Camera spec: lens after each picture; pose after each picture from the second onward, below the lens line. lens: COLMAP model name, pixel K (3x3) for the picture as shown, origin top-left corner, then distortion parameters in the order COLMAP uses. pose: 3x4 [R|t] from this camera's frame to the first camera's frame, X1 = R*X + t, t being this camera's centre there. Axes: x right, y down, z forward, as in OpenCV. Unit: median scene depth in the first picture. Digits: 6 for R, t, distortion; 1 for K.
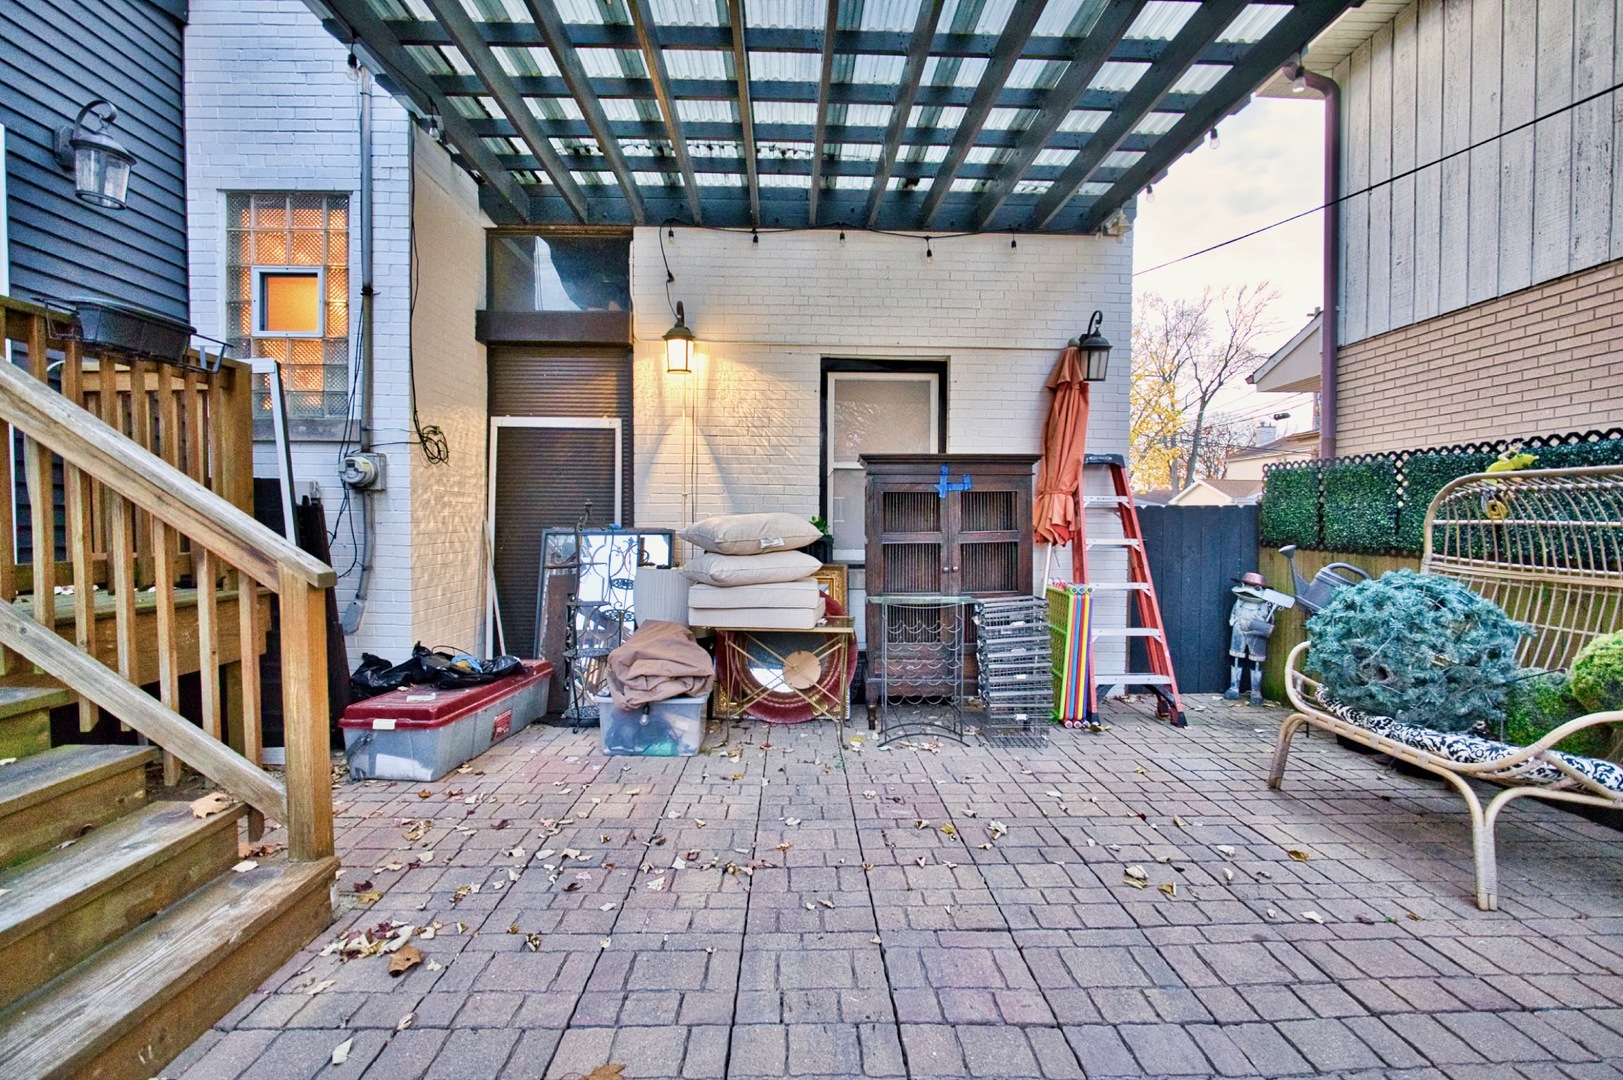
lens RADIAL K [[716.6, 0, 819.3], [0, 716.6, 542.1], [0, 0, 1]] dist [-0.001172, -0.000023]
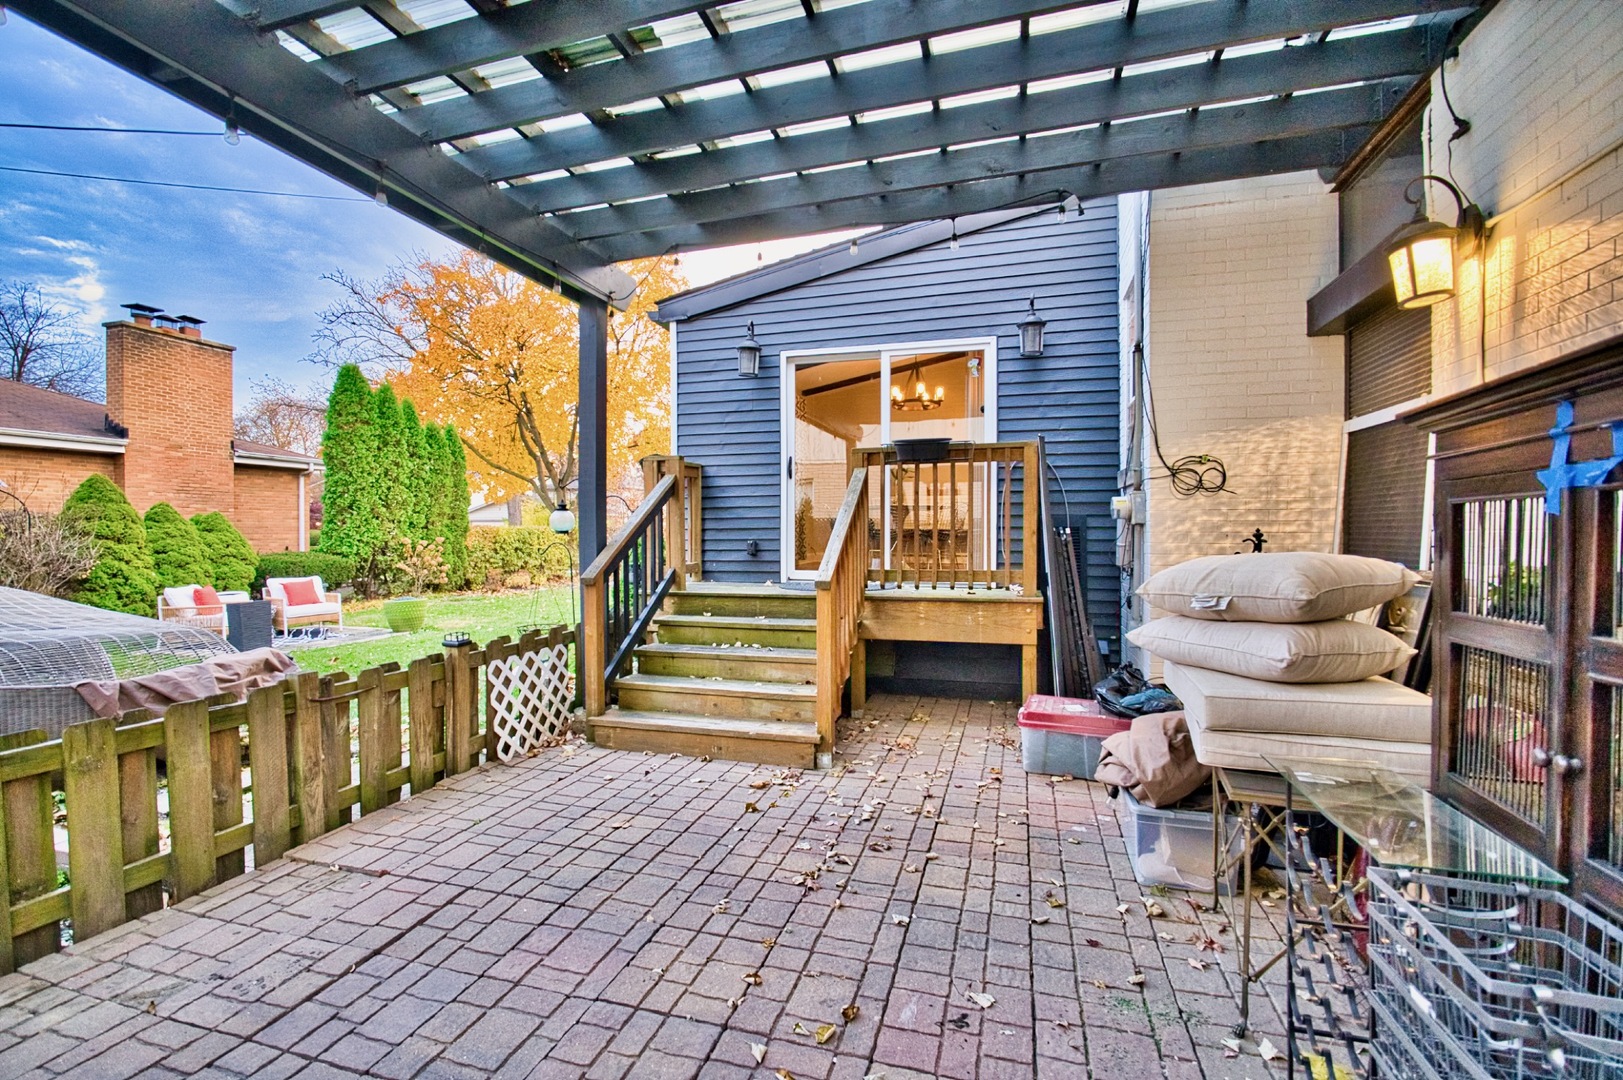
lens RADIAL K [[704.8, 0, 810.3], [0, 704.8, 540.5], [0, 0, 1]] dist [-0.024330, 0.007391]
pose [[-0.322544, 0.003550, -0.946548, 0.585709], [-0.028306, 0.999510, 0.013394, -0.048917], [0.946131, 0.031113, -0.322285, 0.866960]]
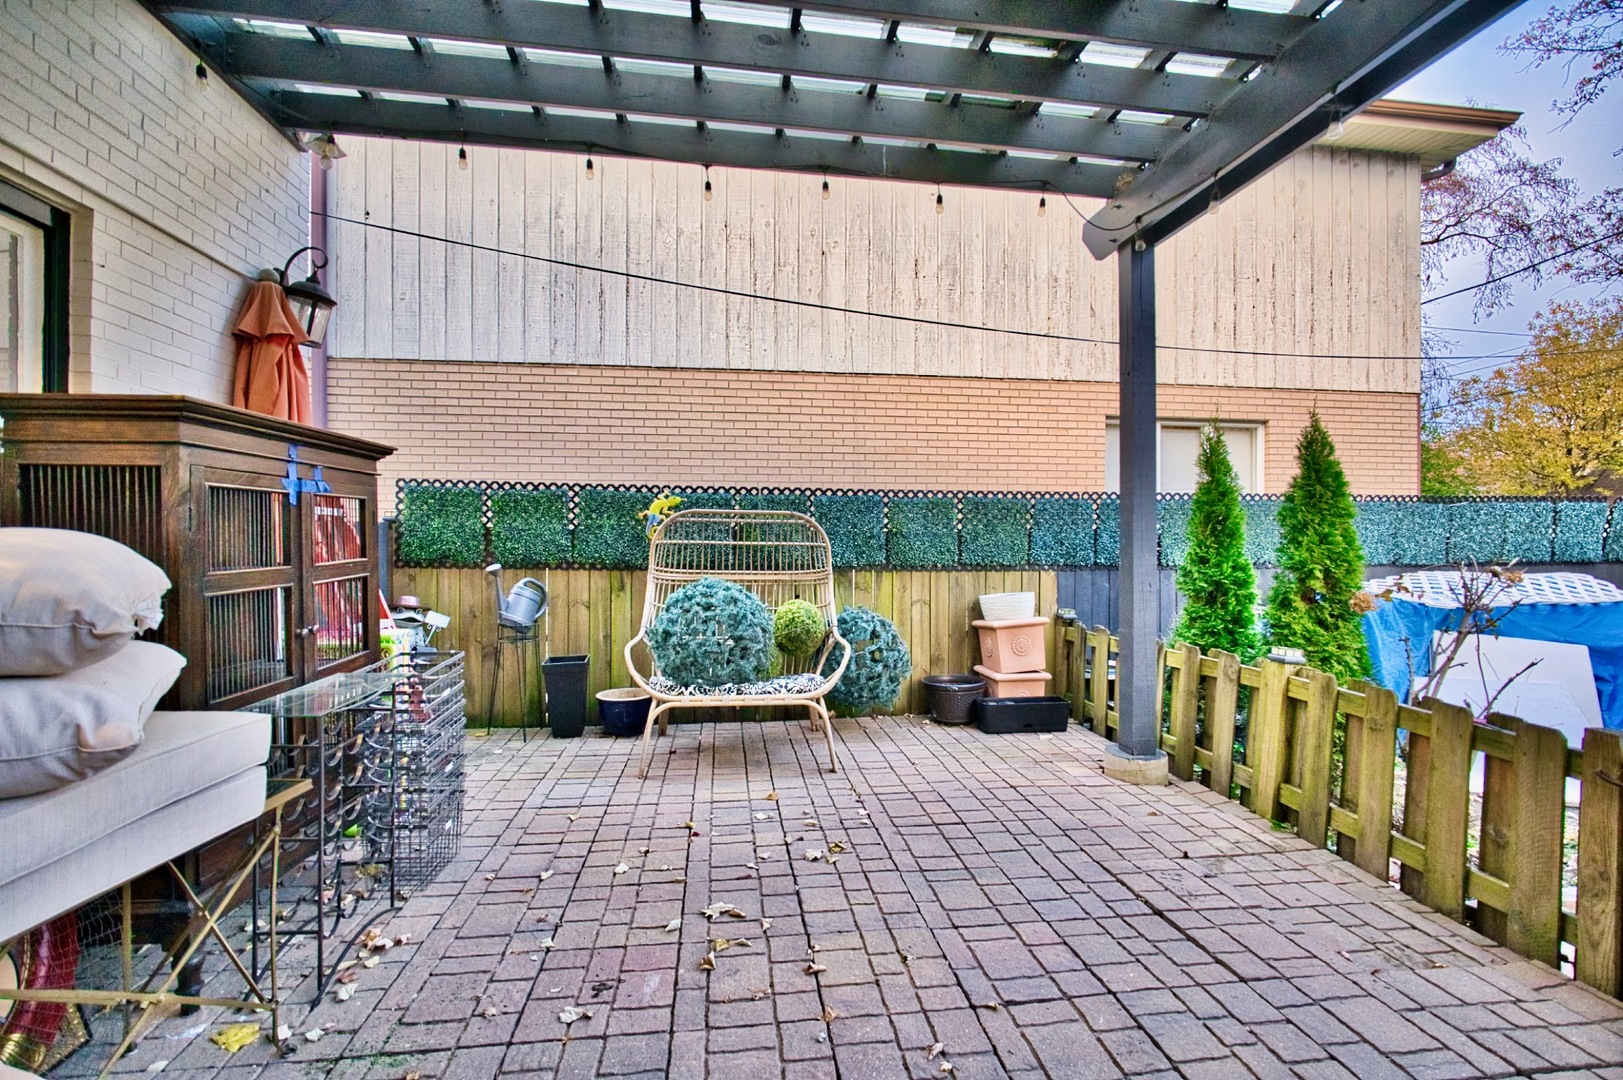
lens RADIAL K [[704.8, 0, 810.3], [0, 704.8, 540.5], [0, 0, 1]] dist [-0.024330, 0.007391]
pose [[-0.088137, -0.009034, 0.996067, -0.427905], [0.023114, 0.999671, 0.011112, -0.033276], [-0.995840, 0.024003, -0.087899, 0.704306]]
